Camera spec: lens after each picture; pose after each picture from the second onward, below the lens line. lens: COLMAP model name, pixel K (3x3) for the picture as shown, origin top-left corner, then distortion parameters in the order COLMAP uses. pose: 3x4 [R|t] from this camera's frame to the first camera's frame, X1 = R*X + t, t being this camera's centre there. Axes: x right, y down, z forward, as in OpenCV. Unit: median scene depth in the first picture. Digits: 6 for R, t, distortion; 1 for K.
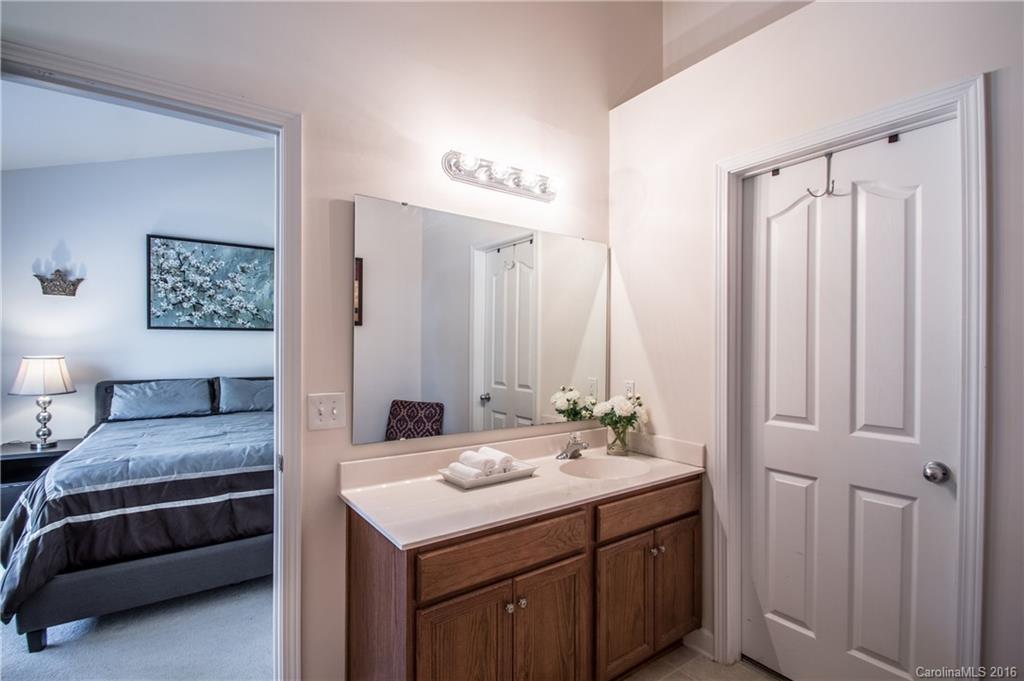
lens RADIAL K [[473.8, 0, 507.0], [0, 473.8, 350.6], [0, 0, 1]] dist [-0.003490, -0.007861]
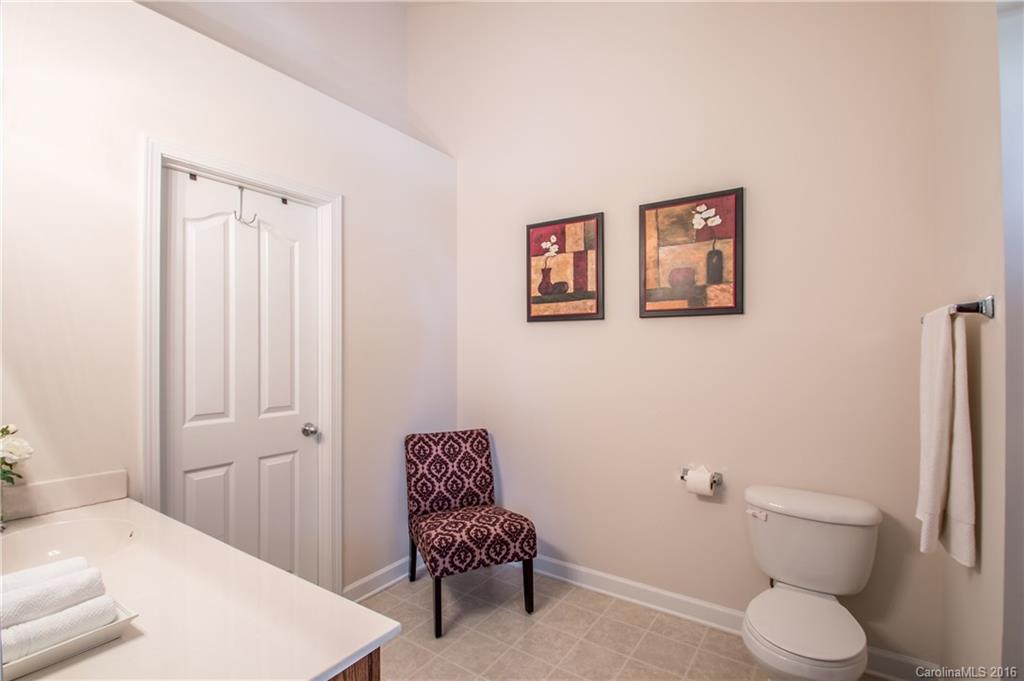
lens RADIAL K [[473.8, 0, 513.1], [0, 473.8, 341.3], [0, 0, 1]] dist [-0.003490, -0.007861]
pose [[-0.354604, 0.002382, 0.935013, -0.612028], [-0.009674, 0.999934, -0.006217, -0.024065], [-0.934966, -0.011250, -0.354558, 0.703253]]
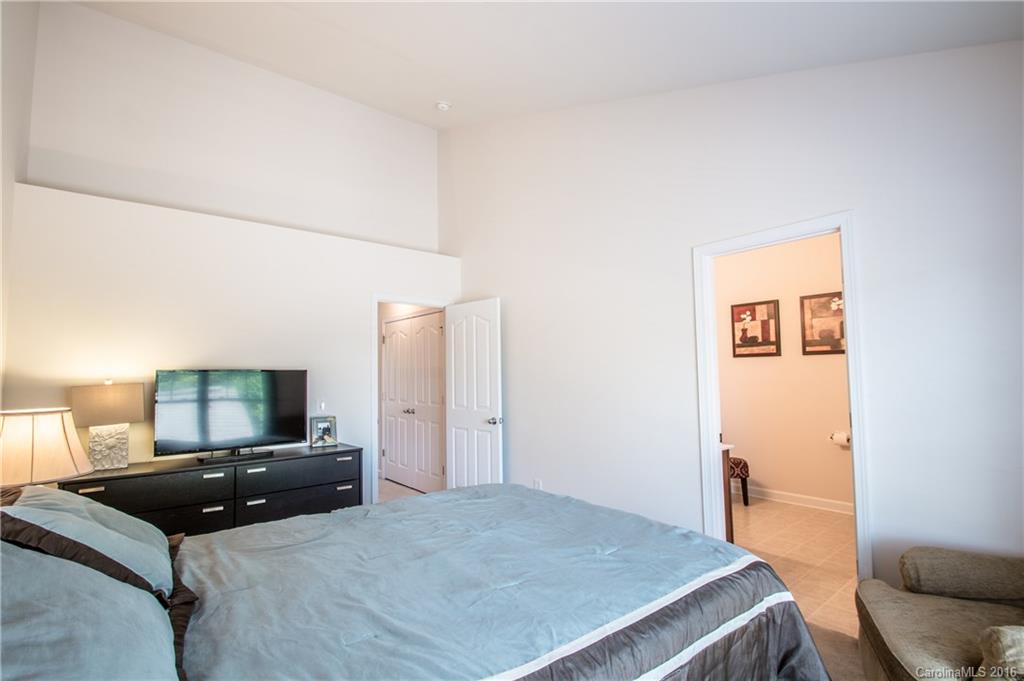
lens RADIAL K [[473.8, 0, 502.1], [0, 473.8, 341.4], [0, 0, 1]] dist [-0.003490, -0.007861]
pose [[-0.050514, 0.060528, 0.996888, -1.290965], [0.000990, 0.998164, -0.060555, -0.024002], [-0.998723, -0.002072, -0.050481, 1.179826]]
